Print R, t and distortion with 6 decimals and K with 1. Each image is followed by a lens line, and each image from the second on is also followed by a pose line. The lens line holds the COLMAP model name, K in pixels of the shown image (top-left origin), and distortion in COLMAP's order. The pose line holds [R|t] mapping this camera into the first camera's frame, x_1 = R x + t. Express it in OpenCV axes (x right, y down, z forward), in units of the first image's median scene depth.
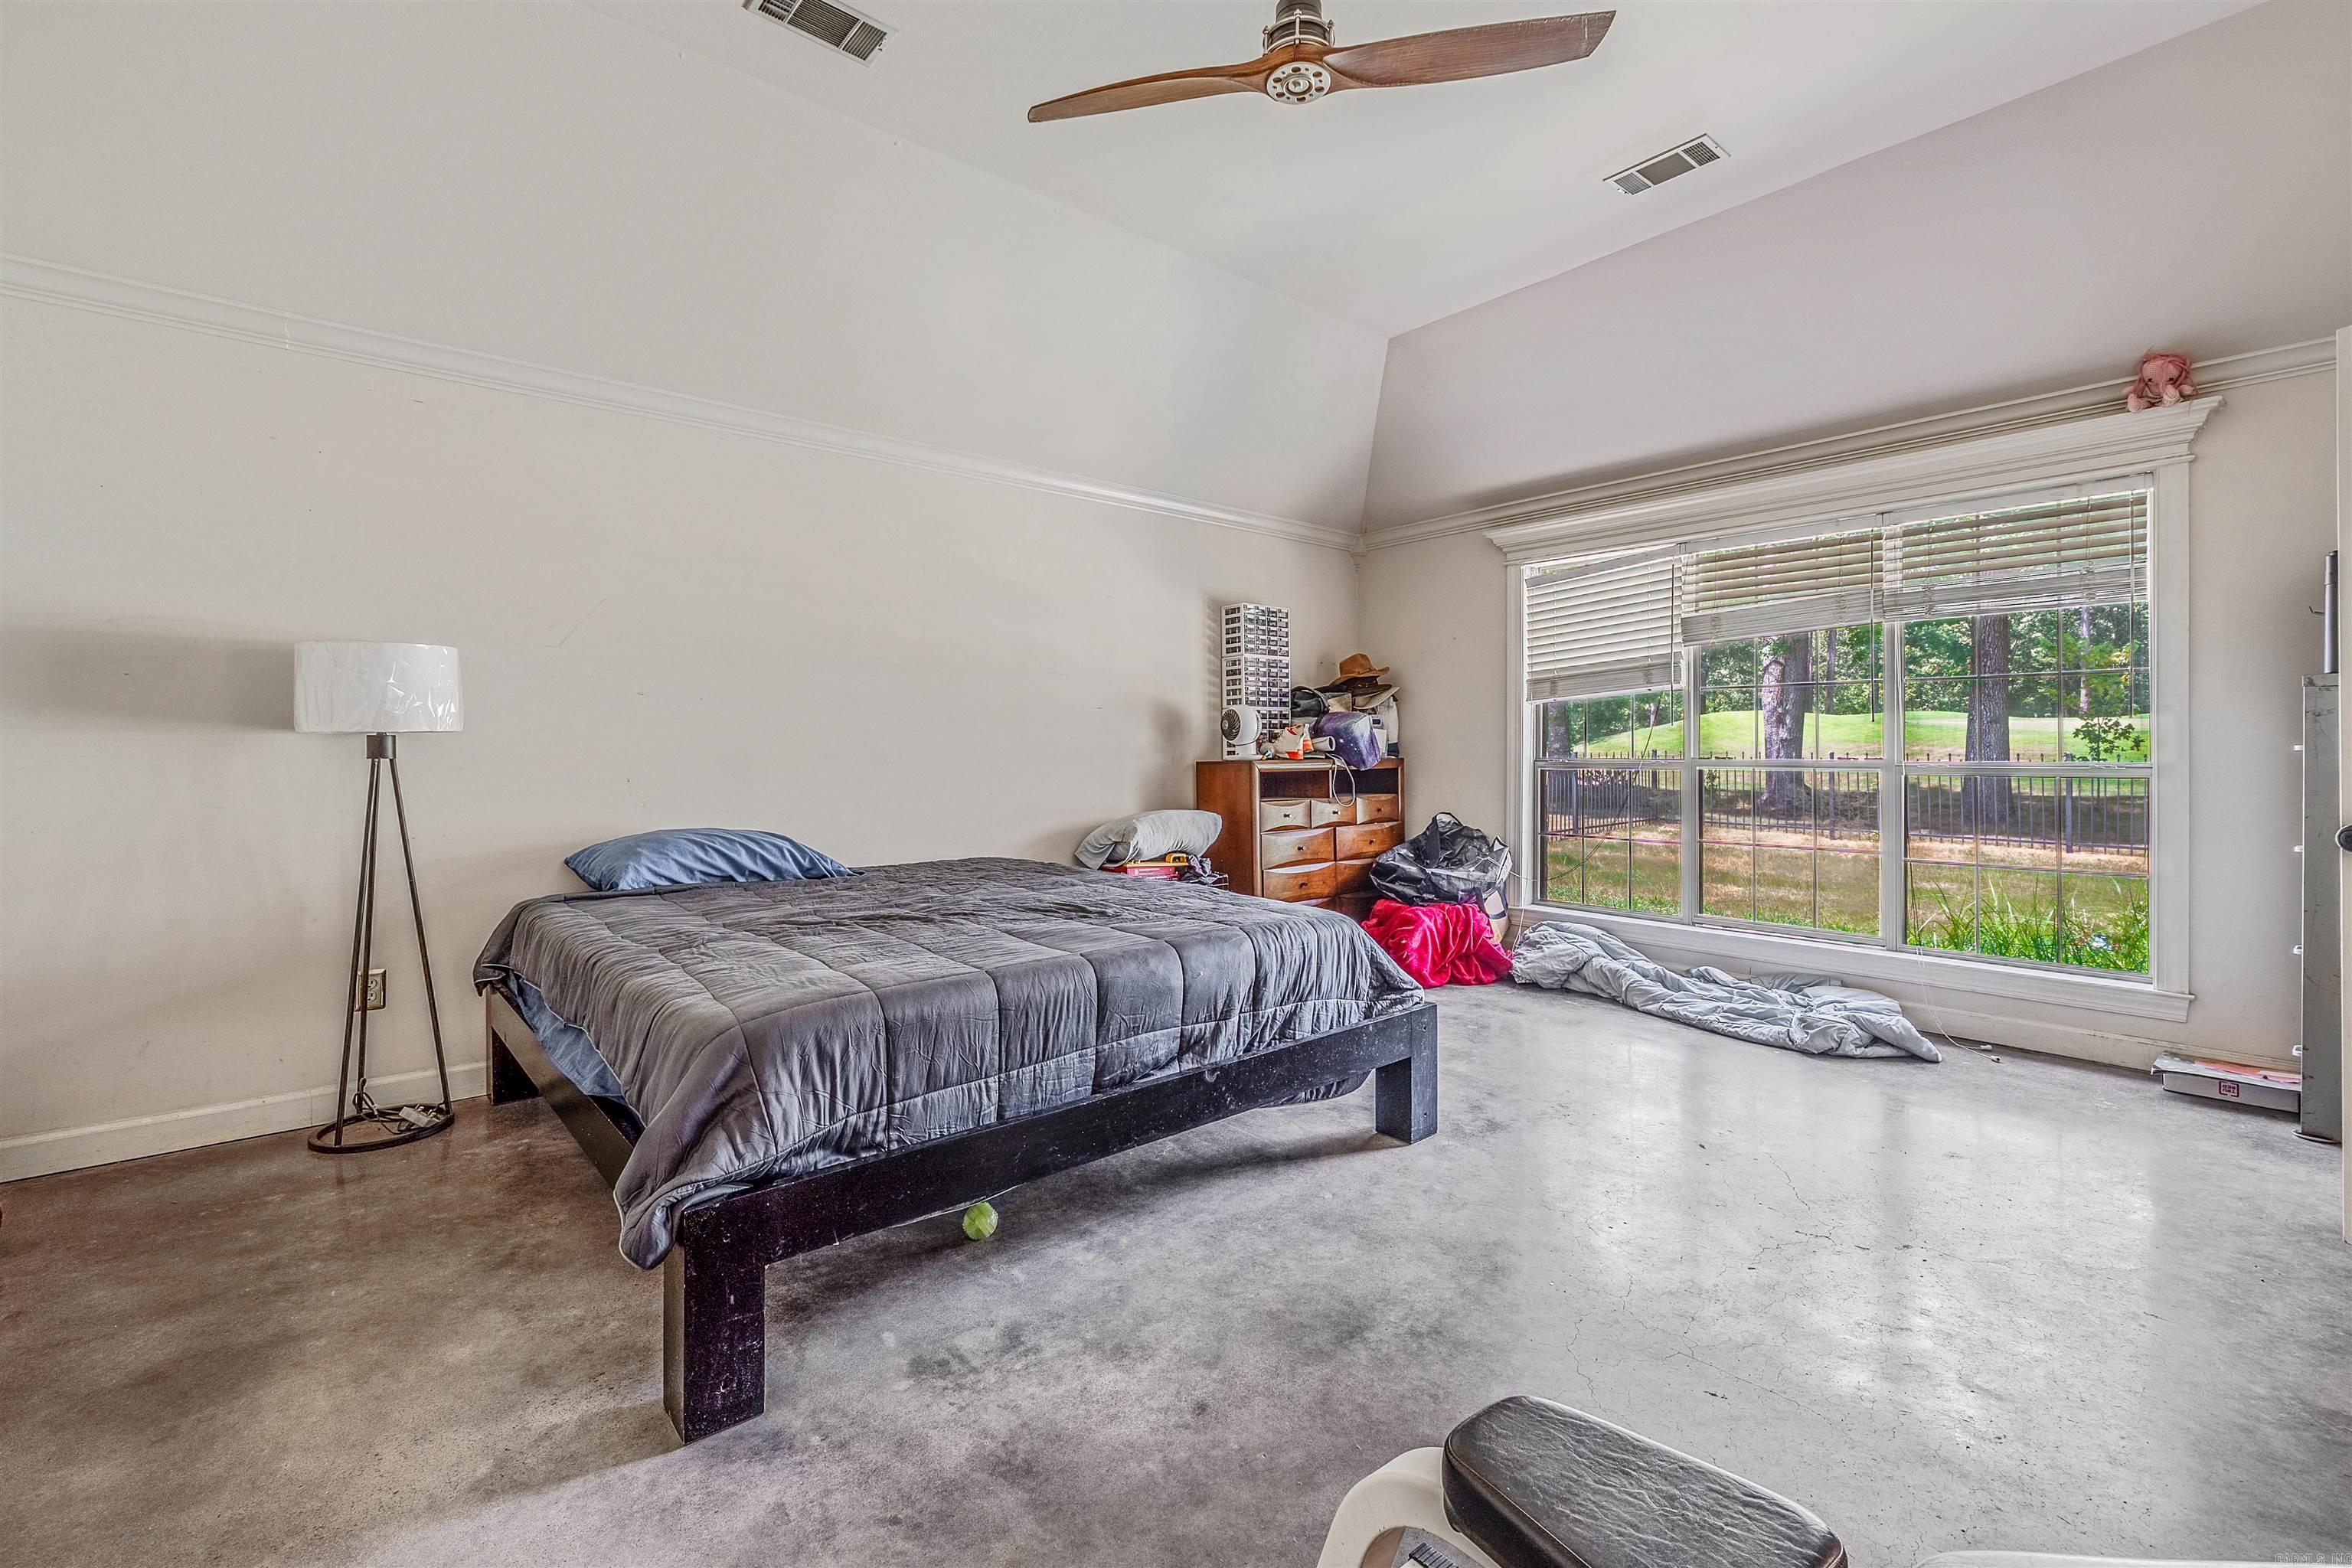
lens RADIAL K [[1007.1, 0, 1157.7], [0, 1007.1, 759.9], [0, 0, 1]] dist [-0.001852, -0.000328]
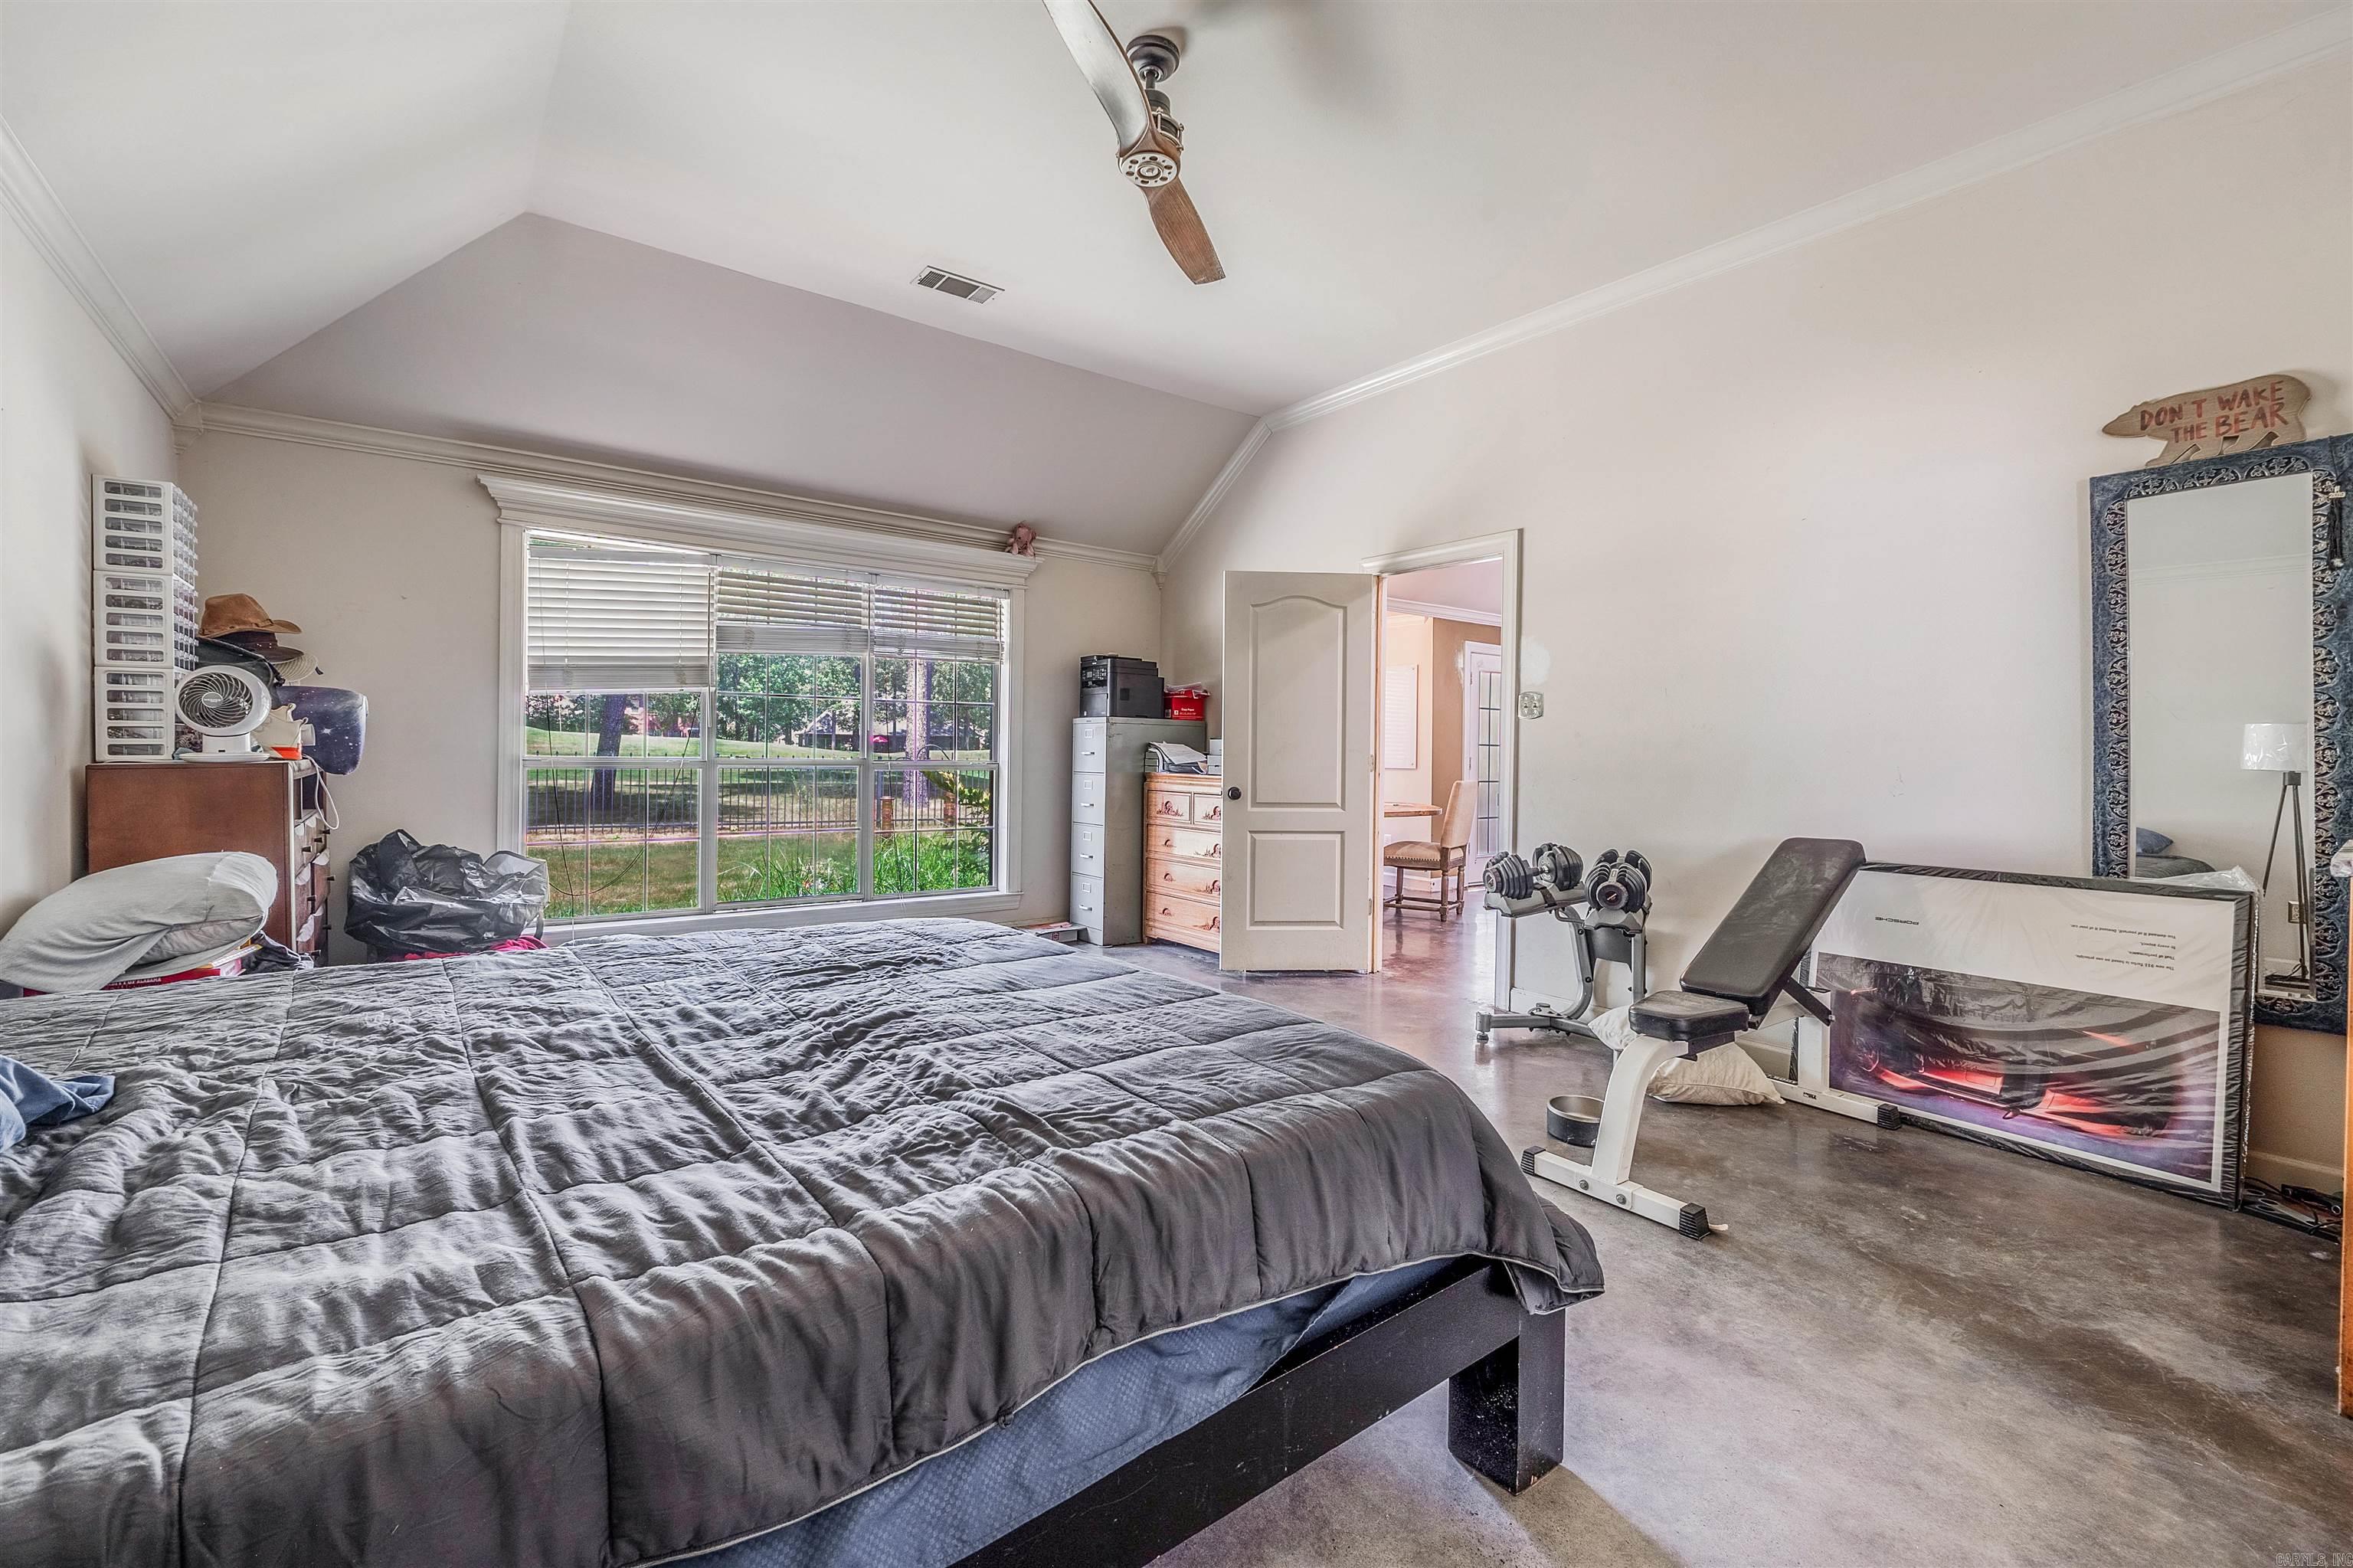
lens RADIAL K [[1007.5, 0, 1159.4], [0, 1007.5, 772.3], [0, 0, 1]] dist [-0.001852, -0.000328]
pose [[0.013649, -0.014040, 0.999808, -0.499078], [0.009619, 0.999857, 0.013910, 0.004439], [-0.999861, 0.009428, 0.013782, 0.477037]]
